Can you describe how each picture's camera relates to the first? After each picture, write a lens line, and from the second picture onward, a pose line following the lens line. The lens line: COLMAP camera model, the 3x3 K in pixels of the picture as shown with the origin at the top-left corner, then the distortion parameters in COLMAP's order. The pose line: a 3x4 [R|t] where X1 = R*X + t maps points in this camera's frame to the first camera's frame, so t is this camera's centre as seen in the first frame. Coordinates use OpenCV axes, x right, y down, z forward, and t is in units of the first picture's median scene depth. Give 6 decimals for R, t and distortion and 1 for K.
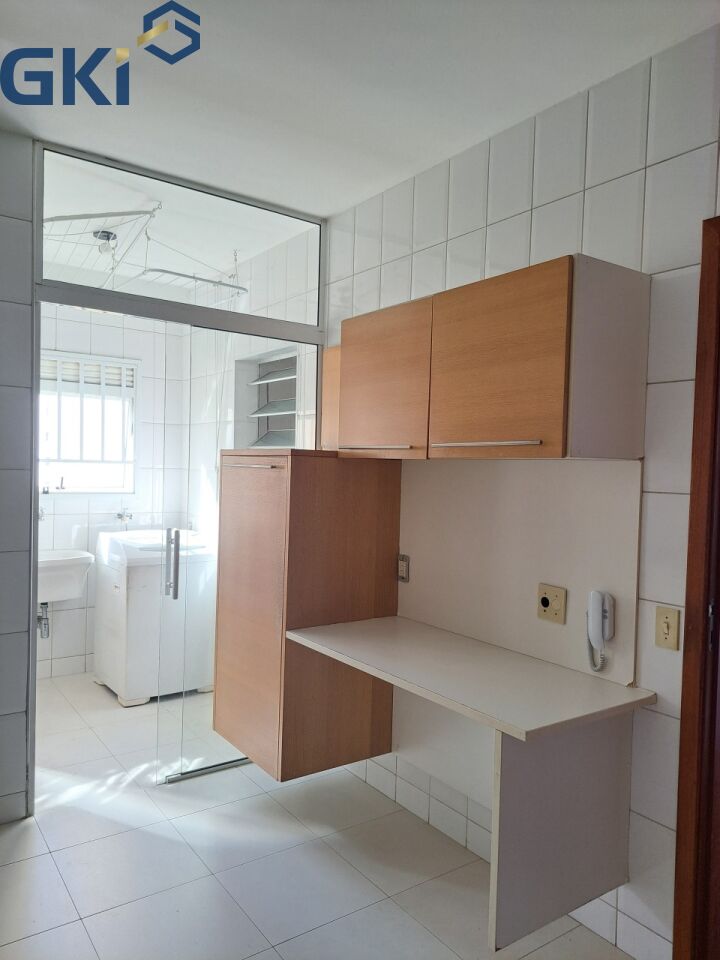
lens RADIAL K [[686.8, 0, 362.6], [0, 686.8, 484.9], [0, 0, 1]] dist [0.063784, -0.052528]
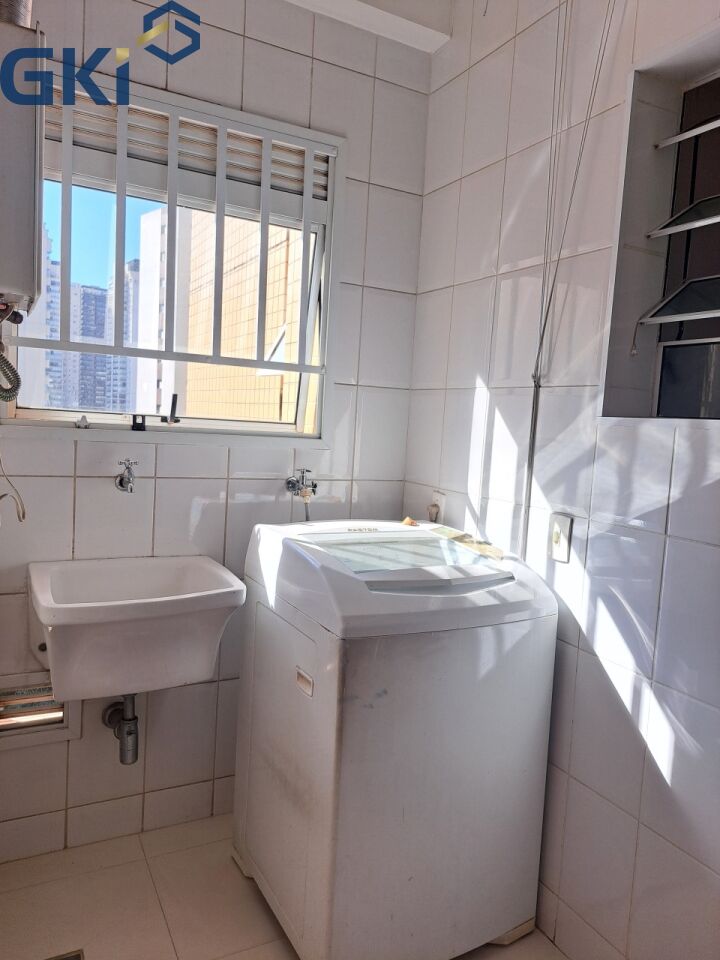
lens RADIAL K [[686.8, 0, 362.3], [0, 686.8, 474.4], [0, 0, 1]] dist [0.063784, -0.052528]
pose [[0.989330, 0.041058, -0.139789, -0.242806], [-0.034602, 0.998233, 0.048304, 0.014386], [0.141525, -0.042951, 0.989002, 0.559987]]
